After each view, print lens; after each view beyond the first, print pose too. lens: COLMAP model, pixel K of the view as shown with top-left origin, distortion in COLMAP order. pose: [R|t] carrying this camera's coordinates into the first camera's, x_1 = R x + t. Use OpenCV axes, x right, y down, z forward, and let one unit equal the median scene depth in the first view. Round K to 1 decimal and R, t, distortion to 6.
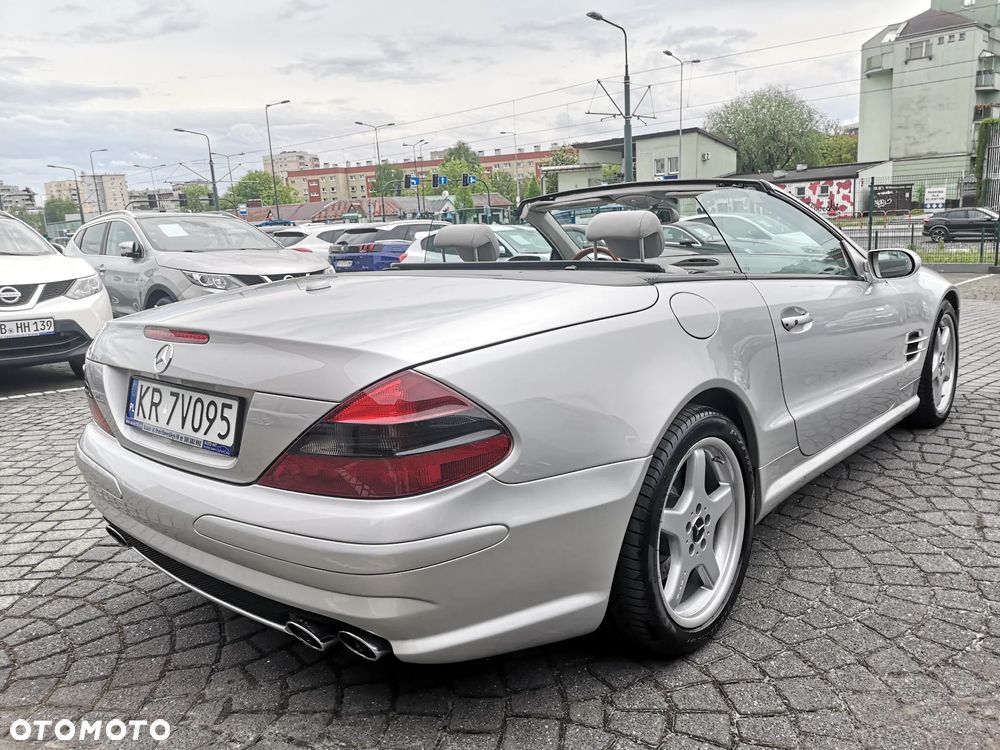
lens RADIAL K [[728.2, 0, 500.0], [0, 728.2, 375.0], [0, 0, 1]] dist [0.015932, -0.004546]
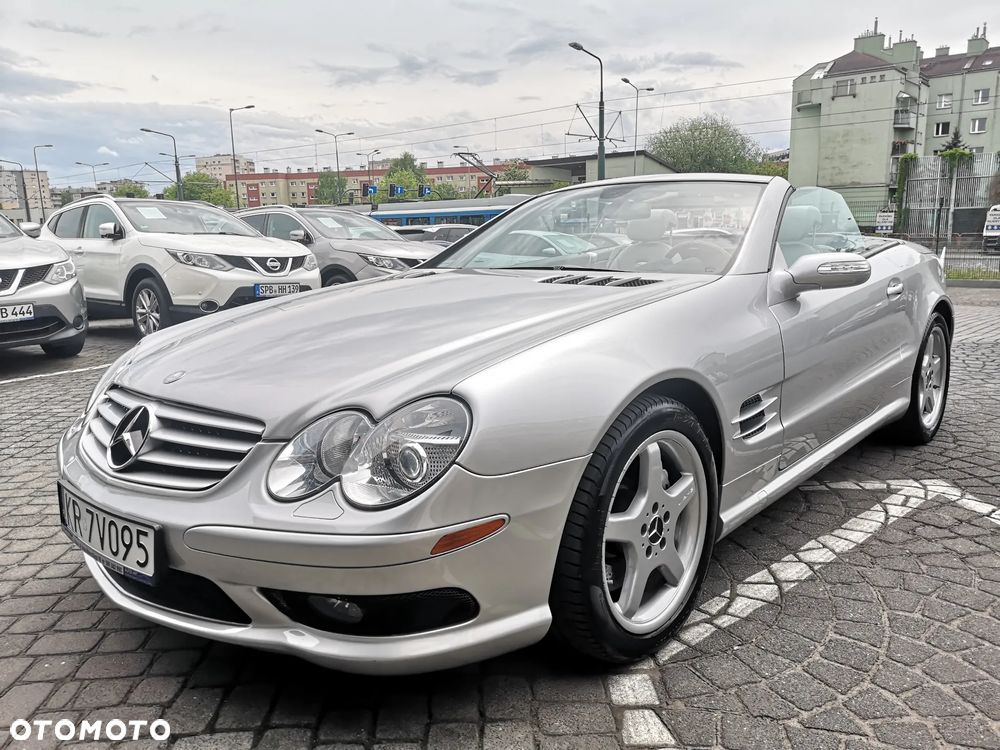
lens RADIAL K [[772.1, 0, 485.3], [0, 772.1, 372.4], [0, 0, 1]] dist [0.030492, -0.006728]
pose [[0.993932, 0.014095, 0.109089, -0.077563], [-0.010285, 0.999320, -0.035404, 0.022727], [-0.109514, 0.034067, 0.993401, -0.072491]]
